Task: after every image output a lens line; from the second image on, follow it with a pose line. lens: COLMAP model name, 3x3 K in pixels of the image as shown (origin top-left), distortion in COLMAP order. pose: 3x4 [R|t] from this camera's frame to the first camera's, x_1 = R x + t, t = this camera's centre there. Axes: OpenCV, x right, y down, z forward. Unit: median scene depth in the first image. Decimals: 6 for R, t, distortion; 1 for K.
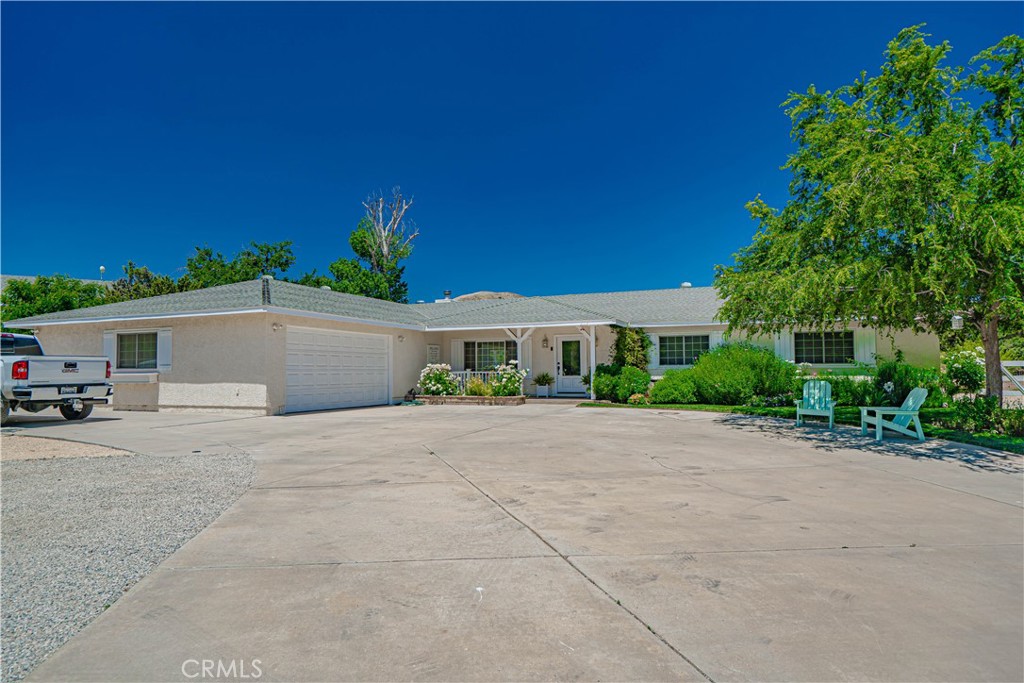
lens RADIAL K [[599.4, 0, 512.0], [0, 599.4, 341.5], [0, 0, 1]] dist [0.011204, -0.002569]
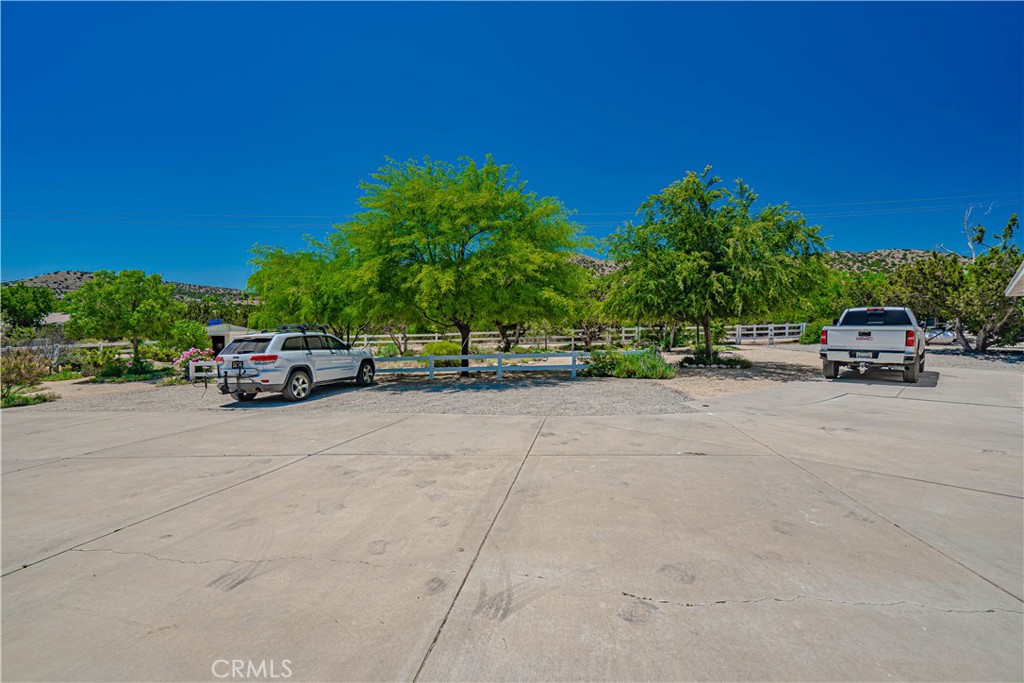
lens RADIAL K [[460.7, 0, 512.0], [0, 460.7, 341.5], [0, 0, 1]] dist [-0.009749, 0.004782]
pose [[-0.406439, 0.031648, -0.913130, 0.376431], [0.039608, 0.999071, 0.016996, 0.011360], [0.912819, -0.029259, -0.407315, 0.742200]]
